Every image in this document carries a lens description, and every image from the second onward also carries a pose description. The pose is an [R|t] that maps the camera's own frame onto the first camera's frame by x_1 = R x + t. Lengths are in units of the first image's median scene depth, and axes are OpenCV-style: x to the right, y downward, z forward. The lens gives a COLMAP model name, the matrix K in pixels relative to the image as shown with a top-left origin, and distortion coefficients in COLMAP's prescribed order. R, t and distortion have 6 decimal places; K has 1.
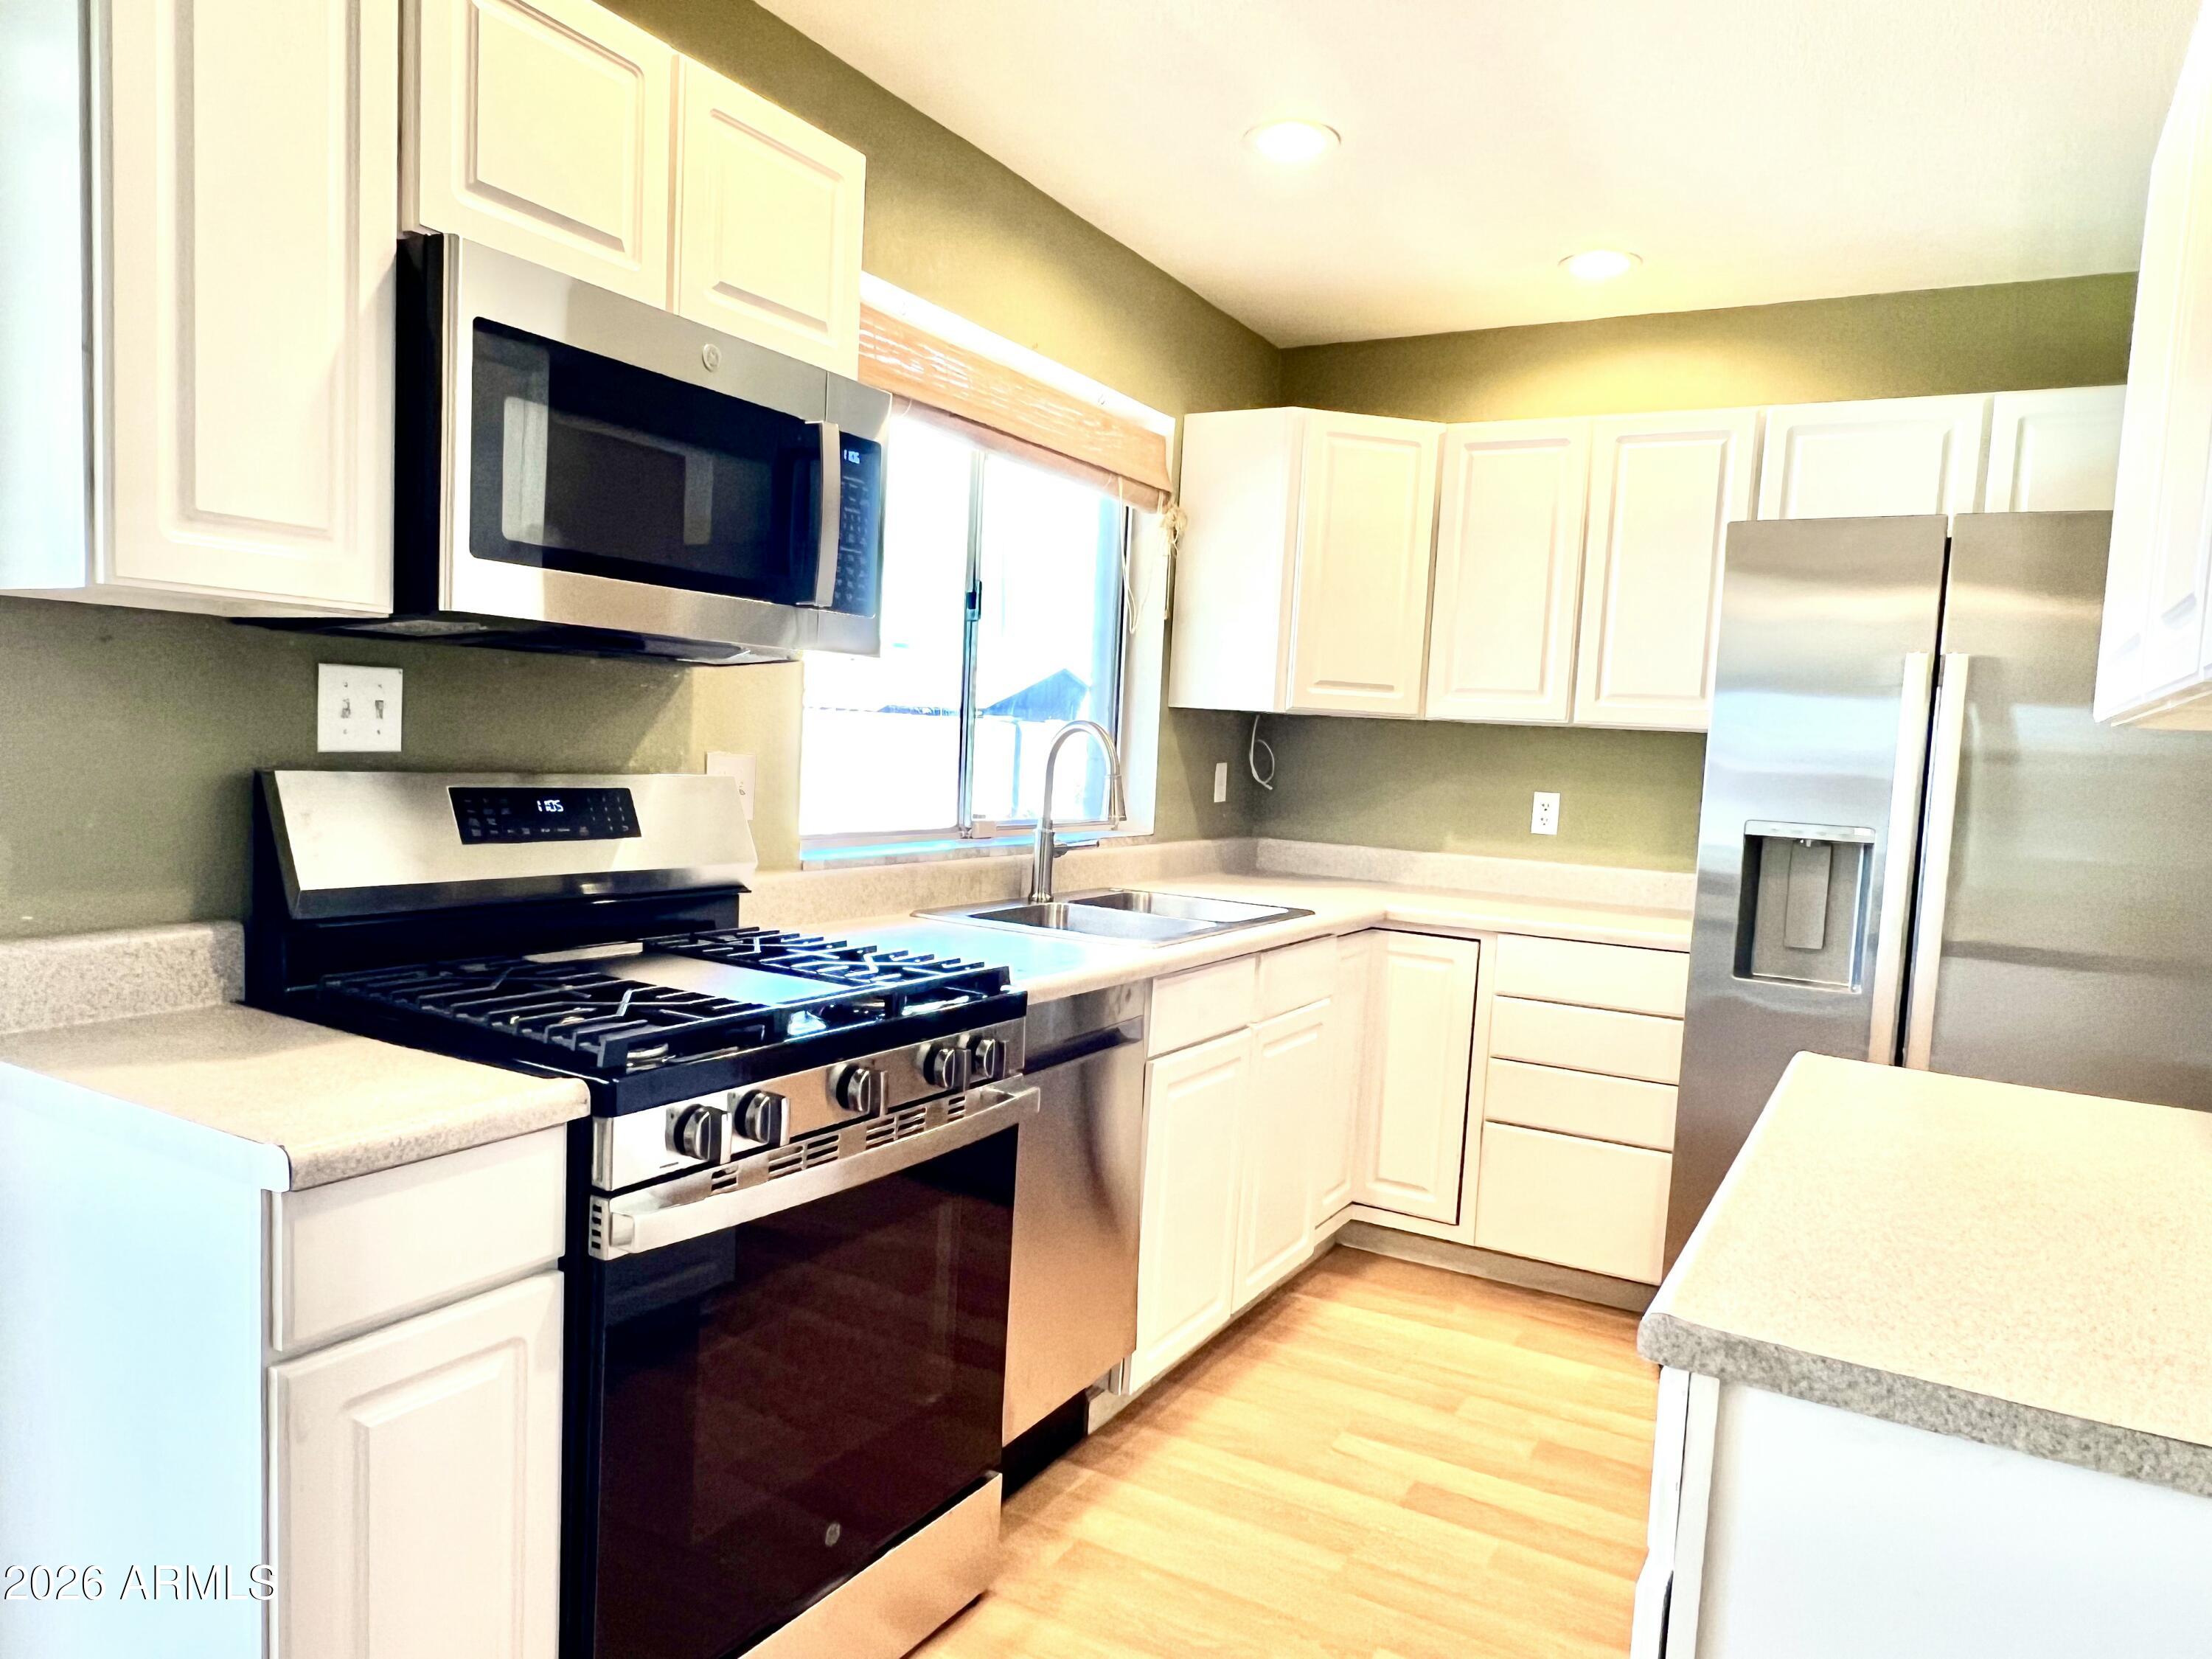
lens RADIAL K [[1455.2, 0, 1106.0], [0, 1455.2, 829.5], [0, 0, 1]] dist [0.002245, 0.000180]
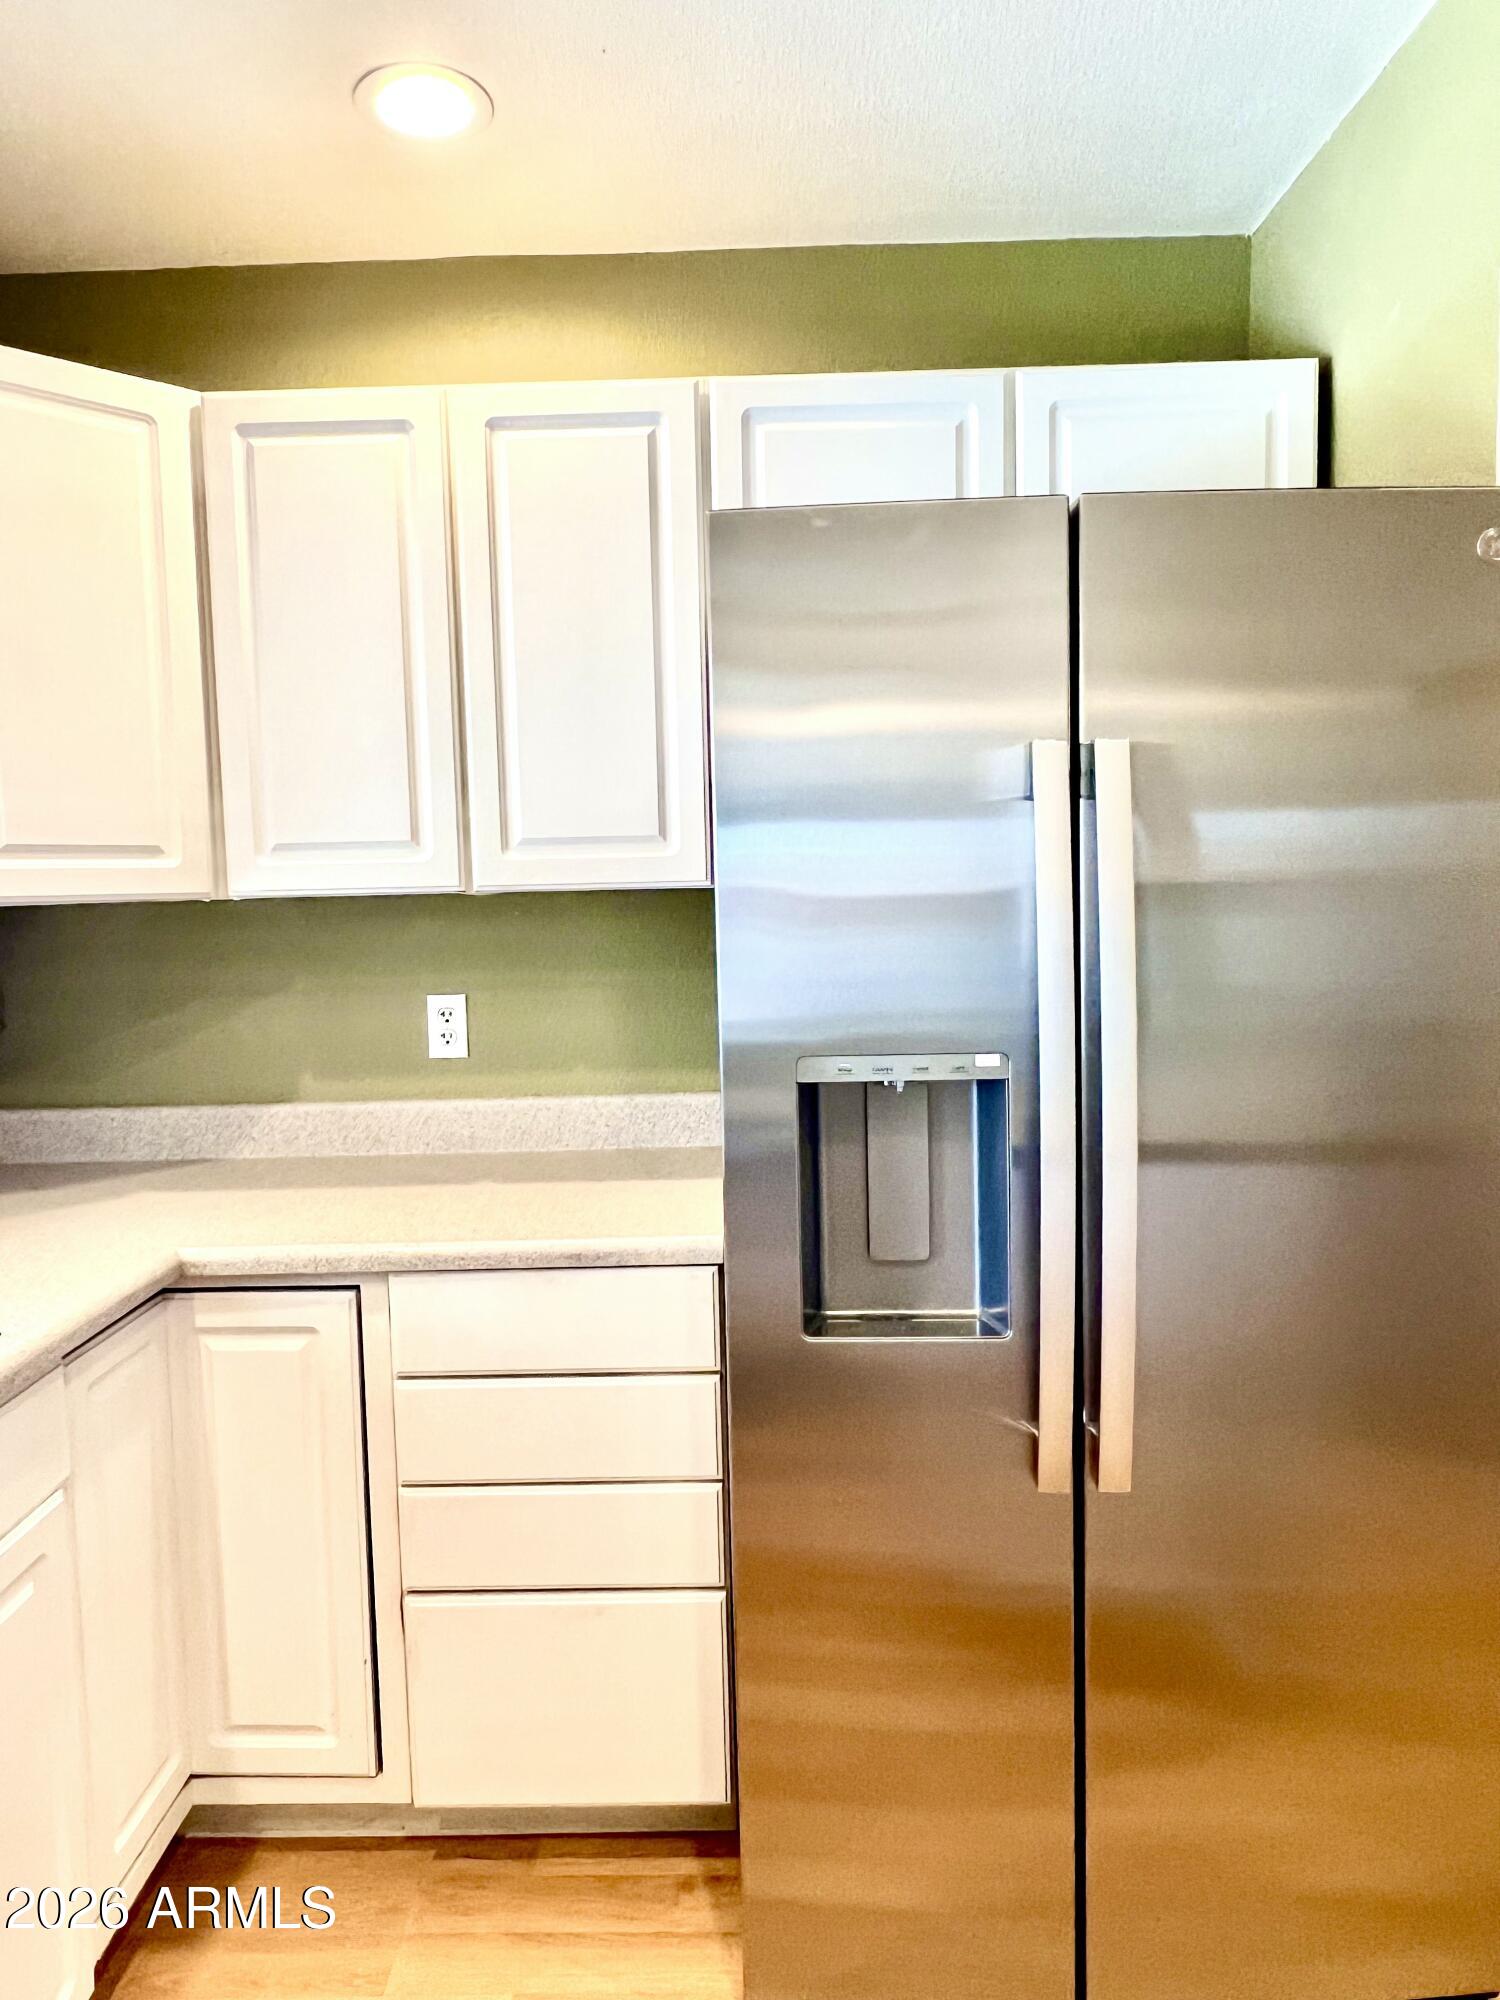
lens RADIAL K [[1315.7, 0, 750.0], [0, 1315.7, 1000.0], [0, 0, 1]] dist [0.002245, 0.000180]
pose [[0.866102, -0.118599, 0.485594, 0.150698], [0.105127, 0.992936, 0.055006, -0.046111], [-0.488687, 0.003408, 0.872452, 0.468778]]
